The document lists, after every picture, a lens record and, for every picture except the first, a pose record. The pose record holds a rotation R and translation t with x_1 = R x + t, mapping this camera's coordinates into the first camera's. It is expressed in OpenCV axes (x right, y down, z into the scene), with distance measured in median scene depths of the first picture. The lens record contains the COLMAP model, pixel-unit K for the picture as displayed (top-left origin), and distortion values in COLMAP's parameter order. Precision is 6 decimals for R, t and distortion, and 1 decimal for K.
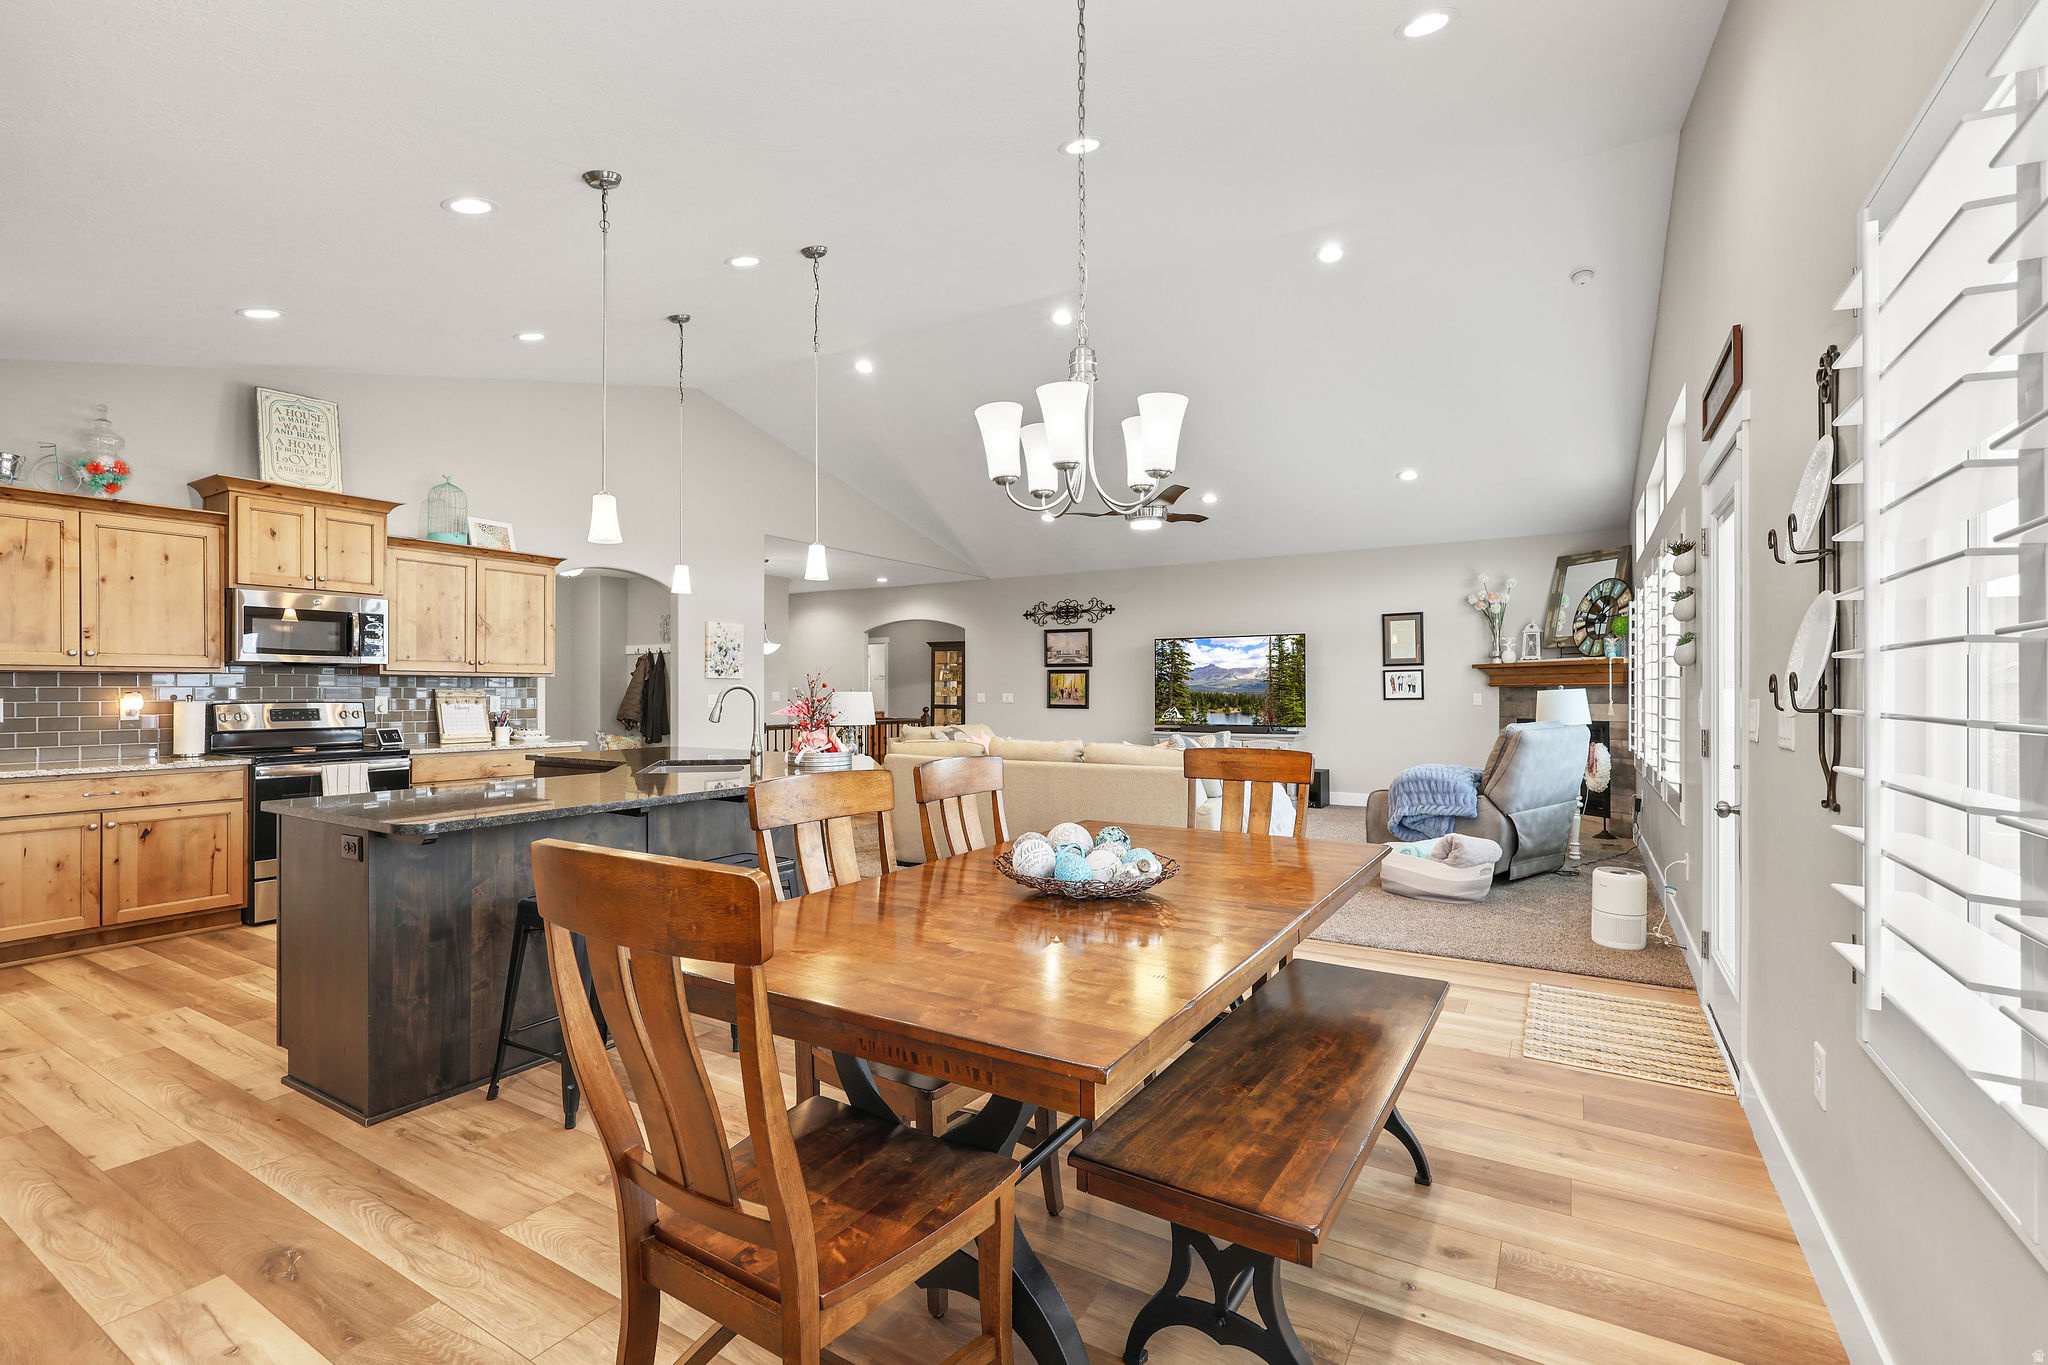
lens RADIAL K [[904.3, 0, 1017.2], [0, 904.3, 686.8], [0, 0, 1]] dist [0.000088, 0.000131]
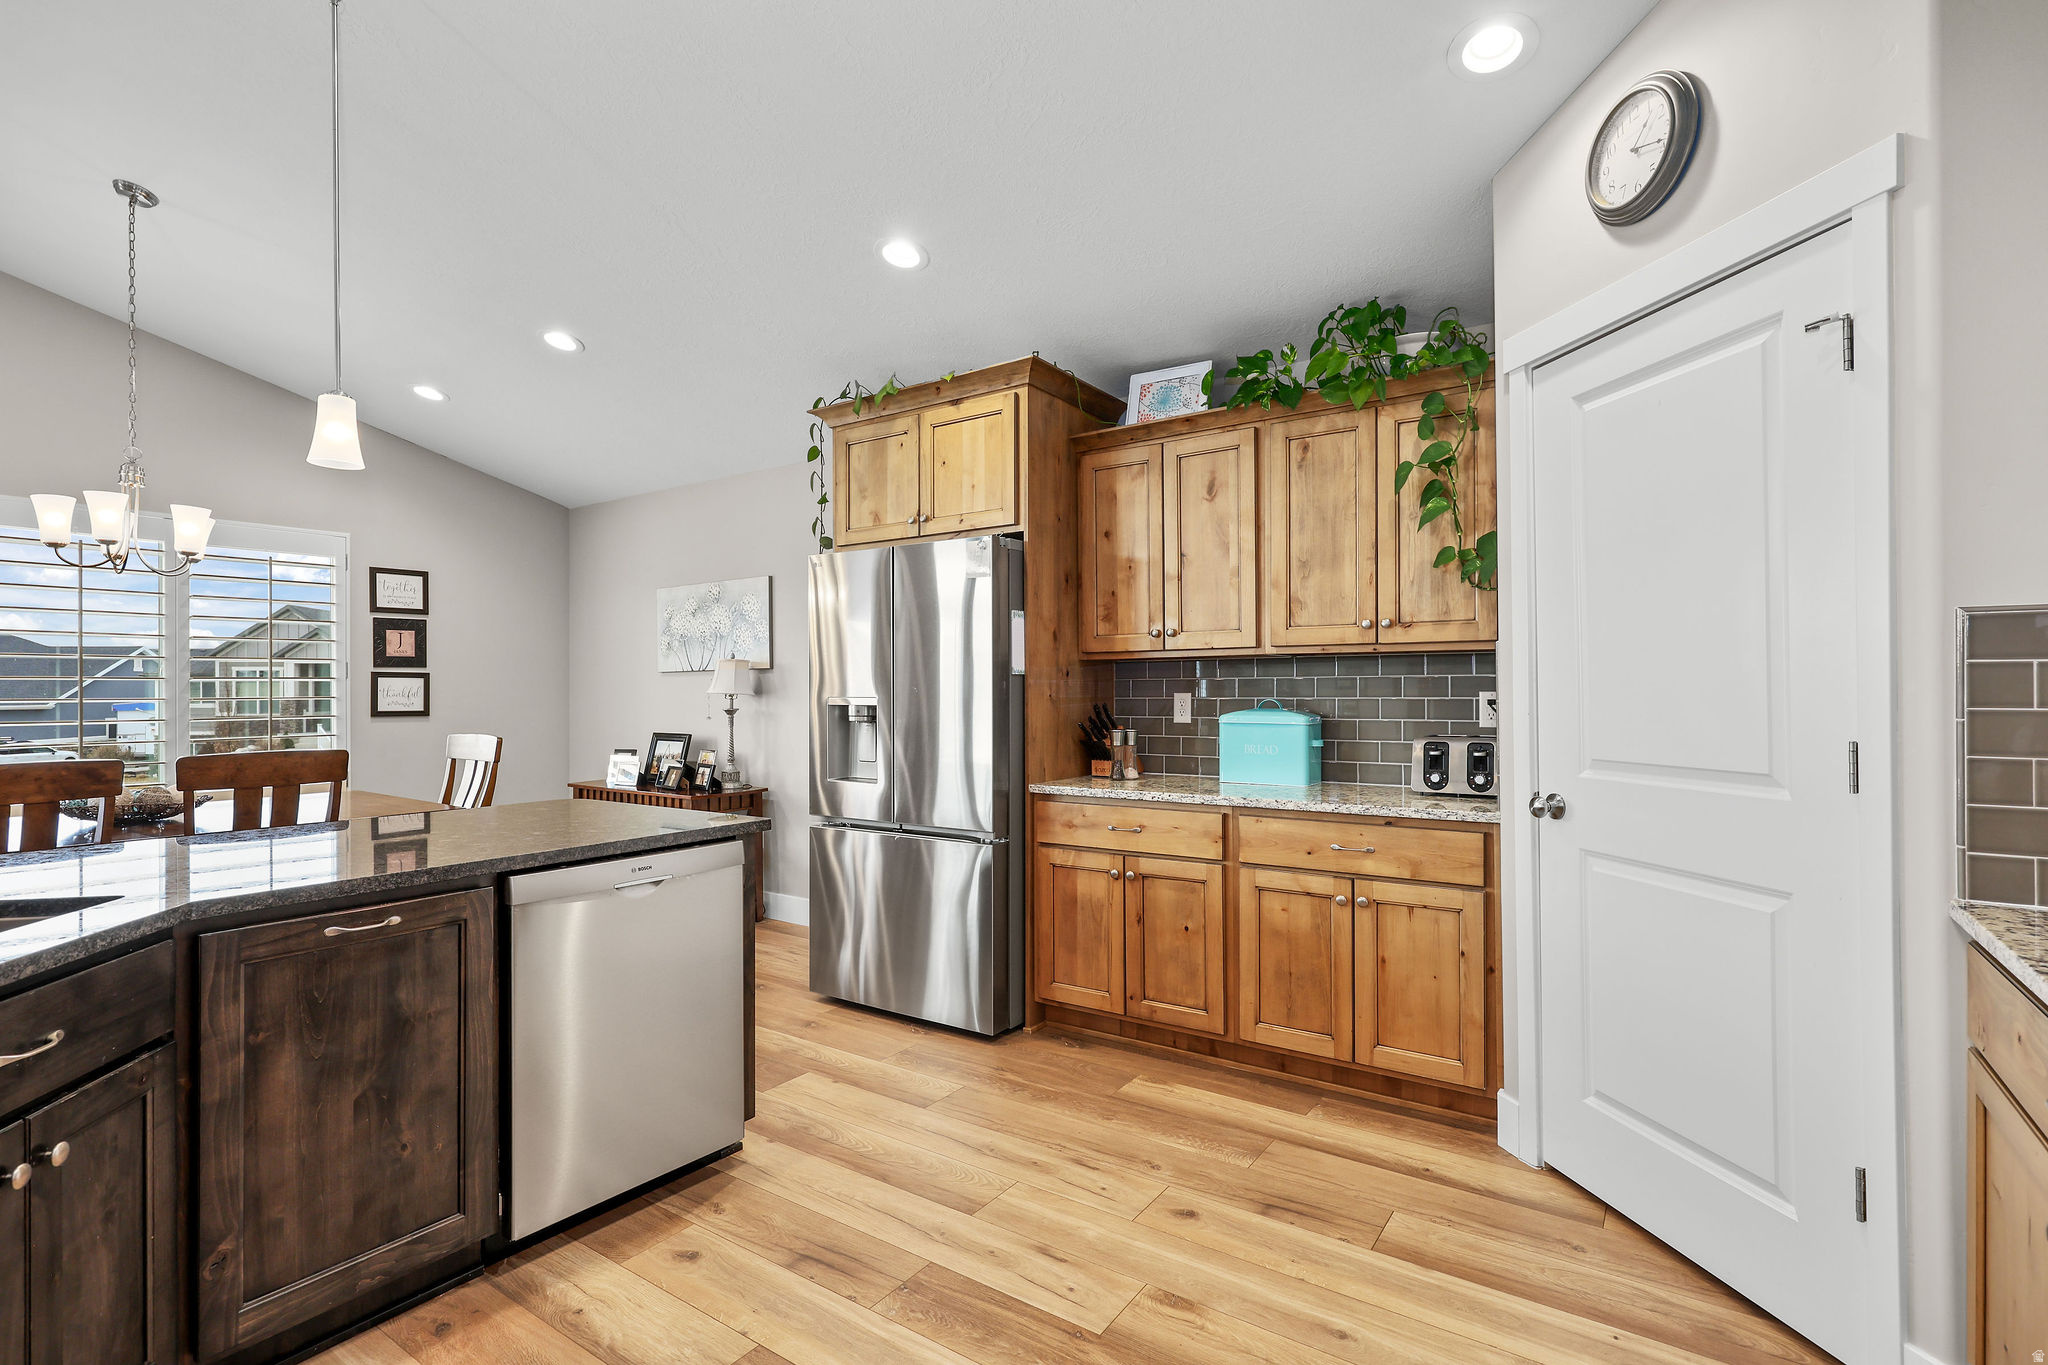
lens RADIAL K [[969.9, 0, 1012.8], [0, 969.9, 685.6], [0, 0, 1]] dist [-0.000107, -0.000158]
pose [[-0.997718, 0.006290, 0.067232, -0.648255], [0.005774, 0.999952, -0.007865, 0.007910], [-0.067278, -0.007459, -0.997706, 1.085191]]
